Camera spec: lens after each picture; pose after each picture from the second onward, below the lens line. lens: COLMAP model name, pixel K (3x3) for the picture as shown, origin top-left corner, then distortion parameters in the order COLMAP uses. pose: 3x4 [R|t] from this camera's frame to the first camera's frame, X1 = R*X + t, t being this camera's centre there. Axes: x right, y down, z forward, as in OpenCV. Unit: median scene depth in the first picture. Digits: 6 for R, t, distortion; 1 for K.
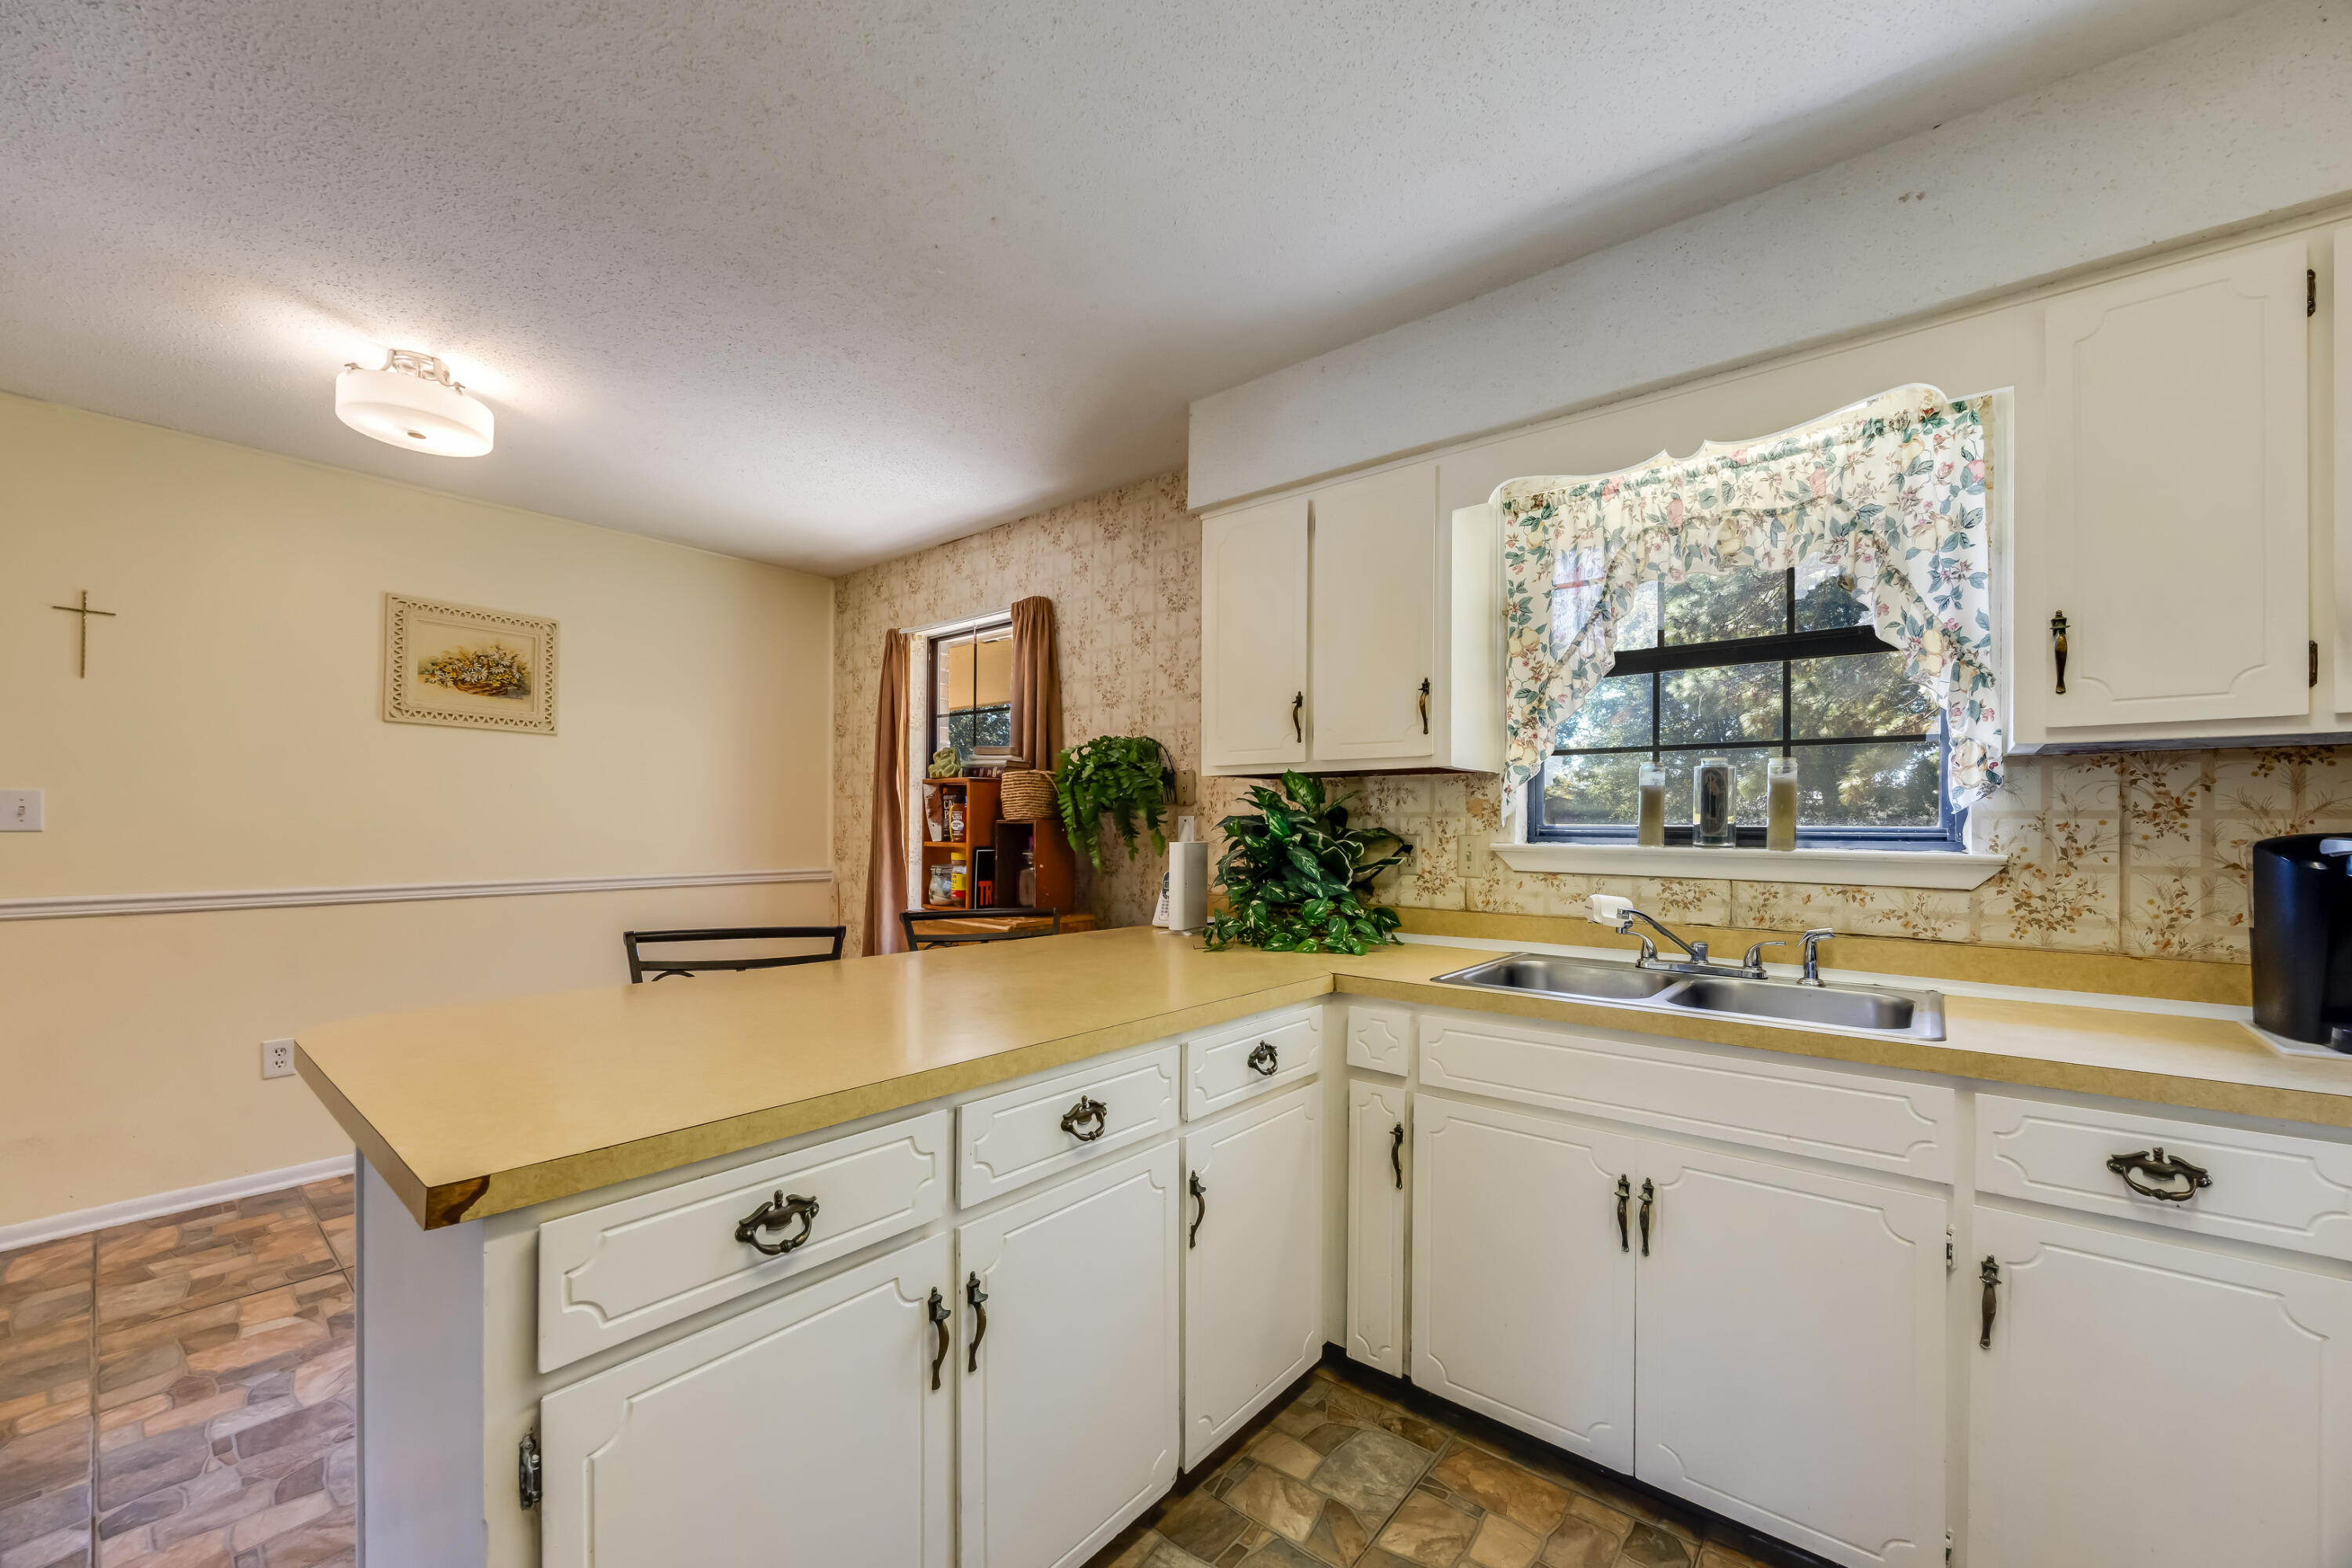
lens RADIAL K [[906.9, 0, 1150.3], [0, 906.9, 812.3], [0, 0, 1]] dist [-0.011529, 0.001579]
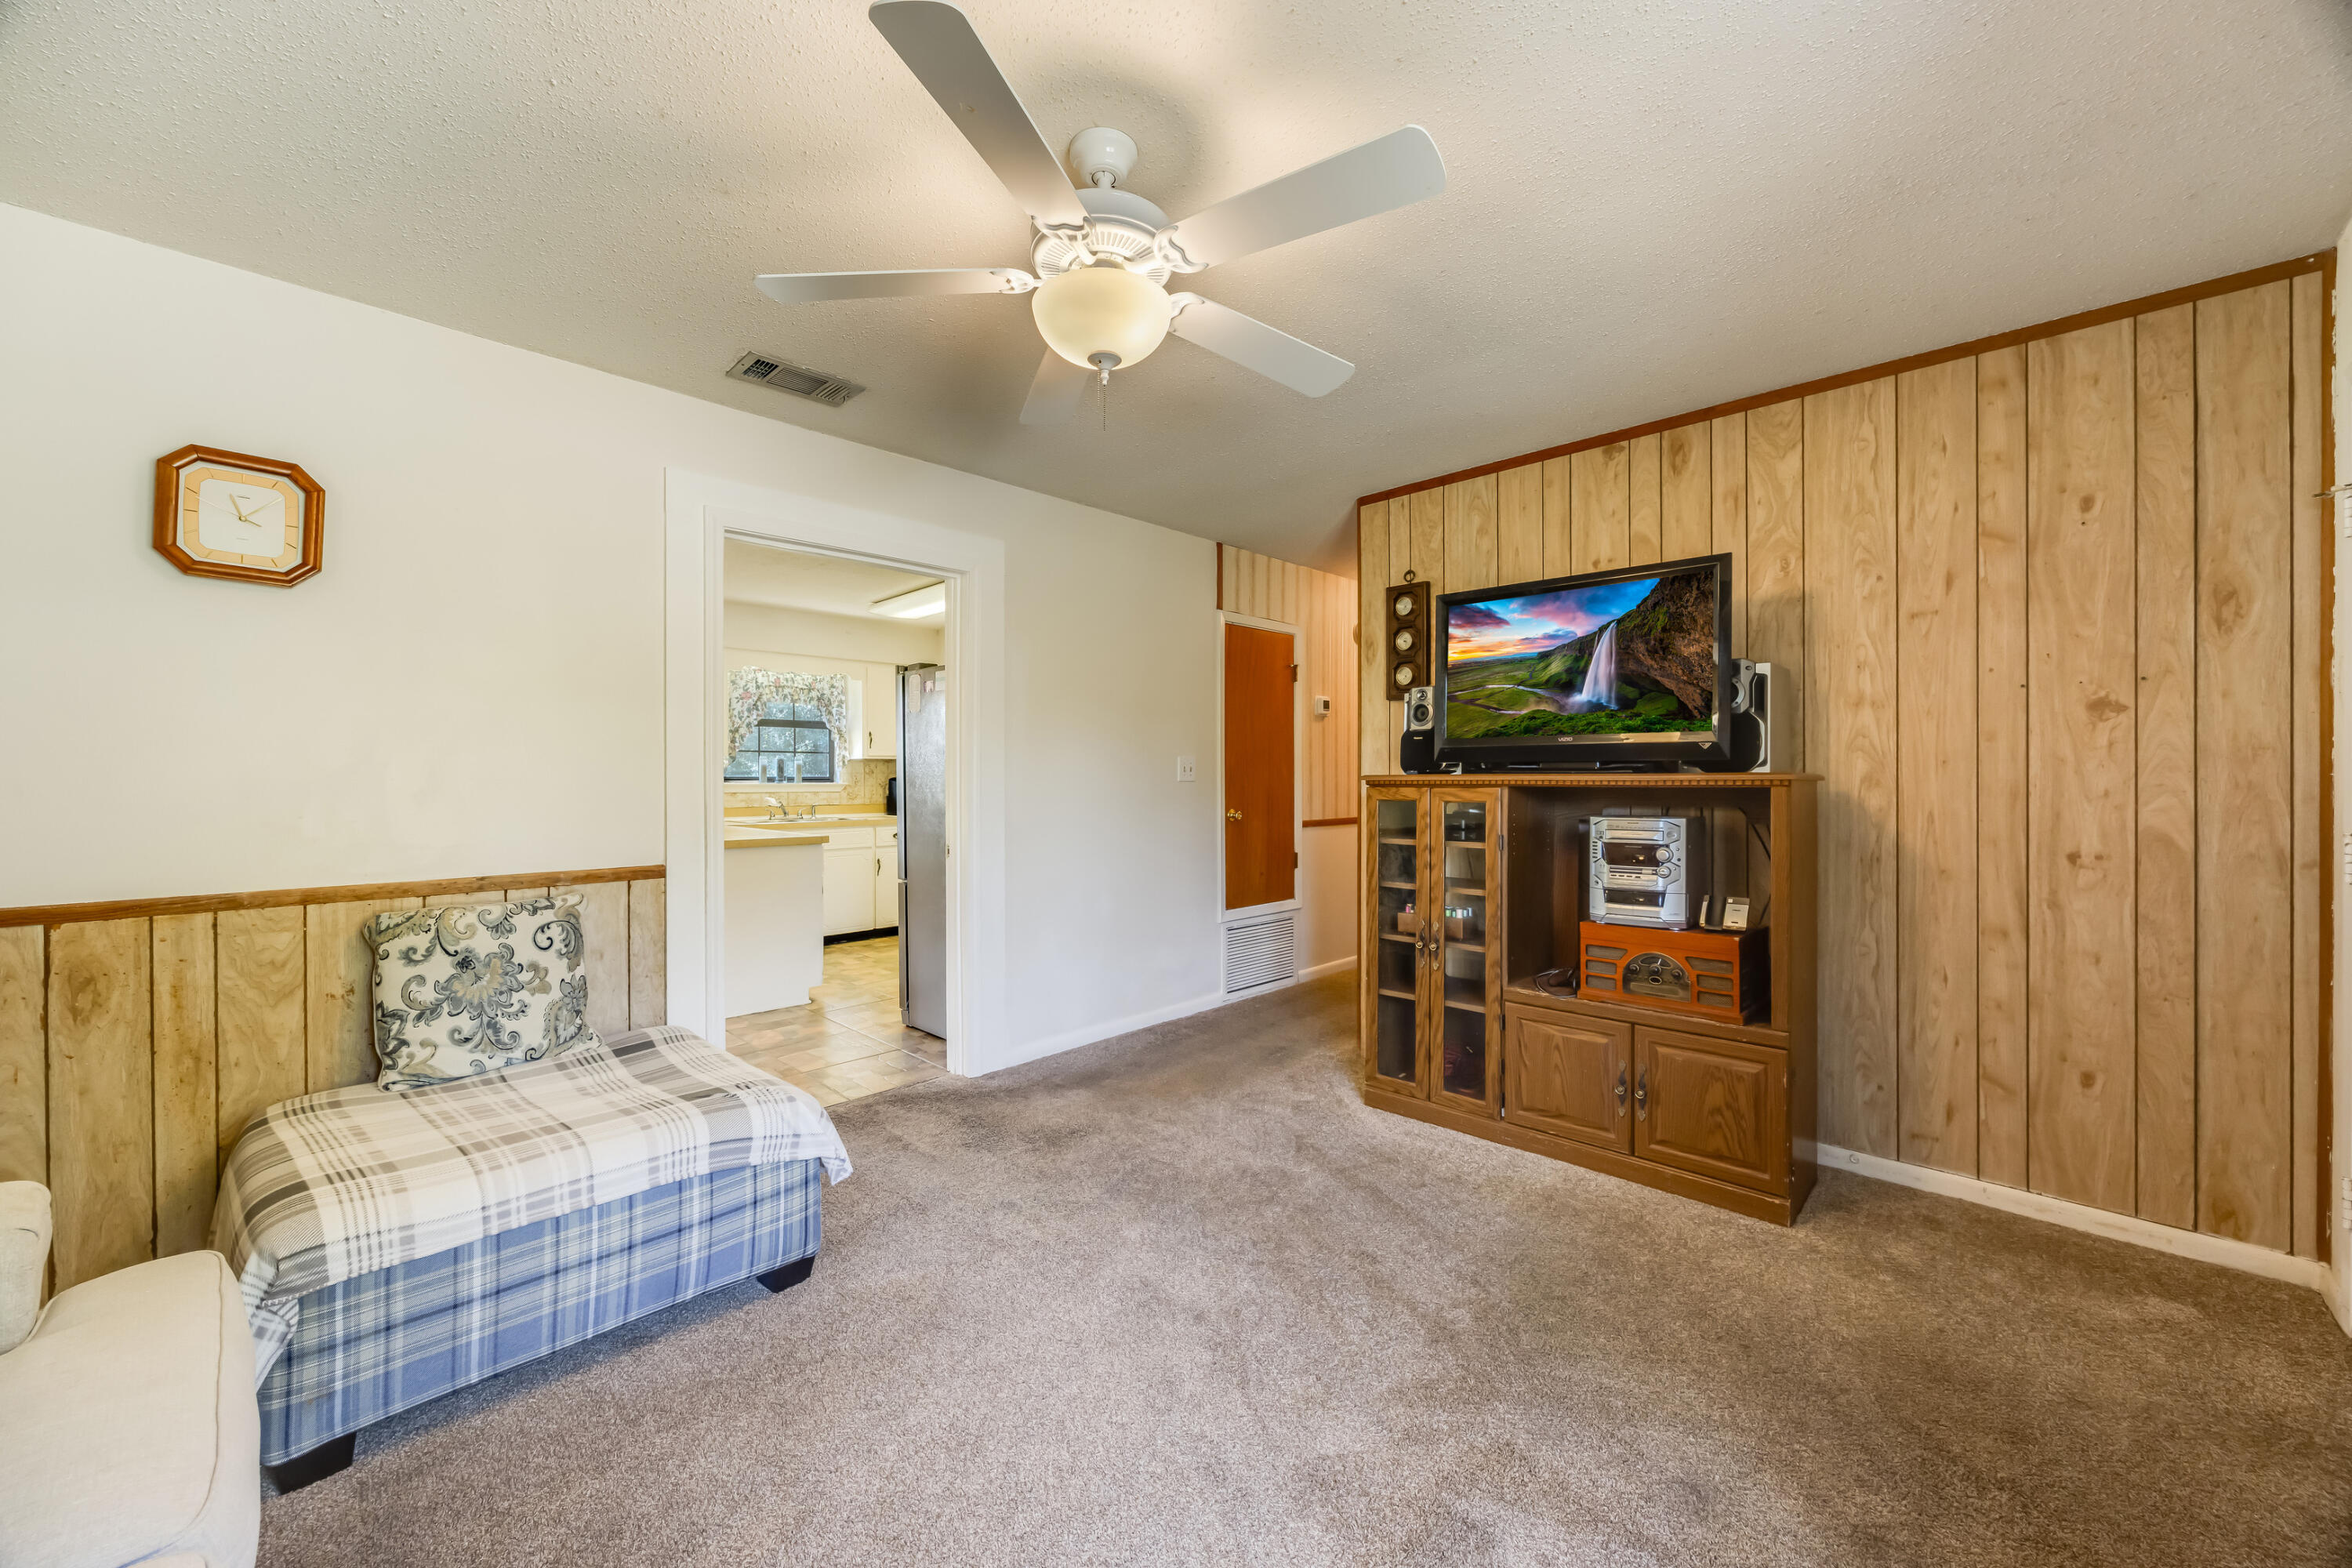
lens RADIAL K [[906.9, 0, 1150.0], [0, 906.9, 766.9], [0, 0, 1]] dist [-0.011529, 0.001579]
pose [[0.091522, 0.003314, 0.995798, -2.347763], [-0.017384, 0.999847, -0.001730, -0.033043], [-0.995651, -0.017153, 0.091565, -0.597370]]
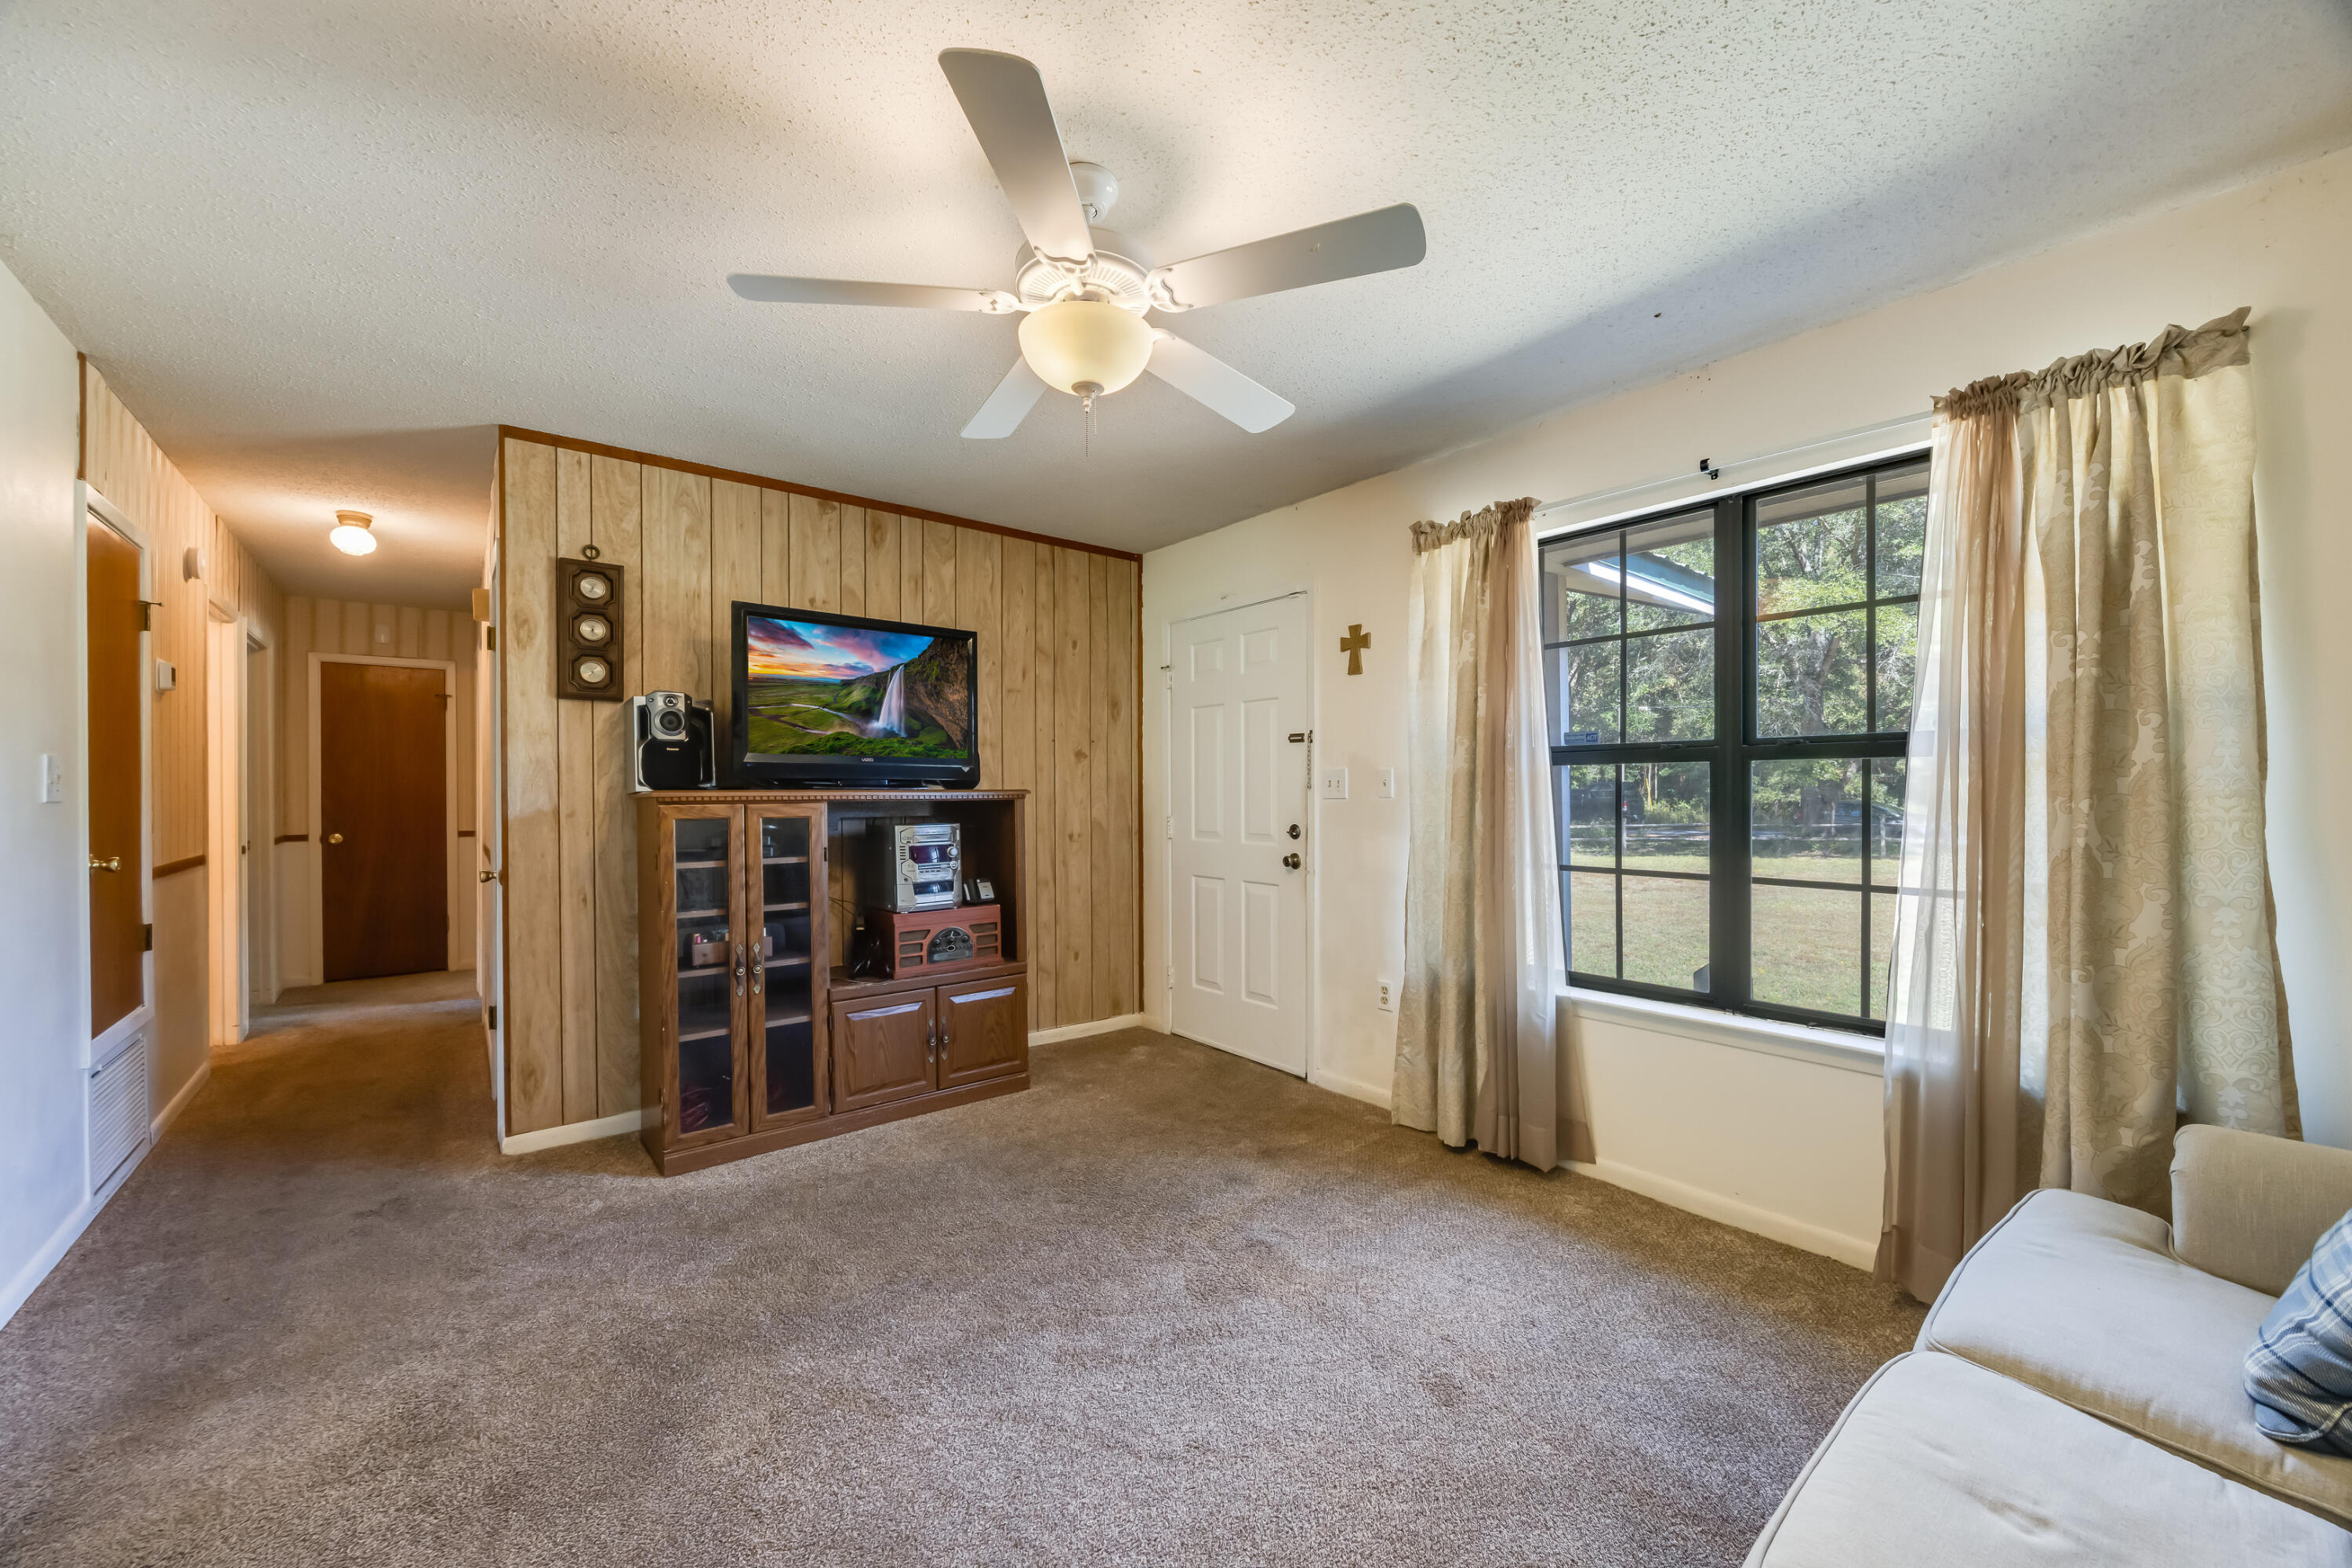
lens RADIAL K [[906.9, 0, 1197.6], [0, 906.9, 791.6], [0, 0, 1]] dist [-0.011529, 0.001579]
pose [[-0.986871, -0.003115, 0.161483, -1.793978], [-0.006469, 0.999774, -0.020249, -0.007138], [-0.161383, -0.021027, -0.986668, 0.280354]]
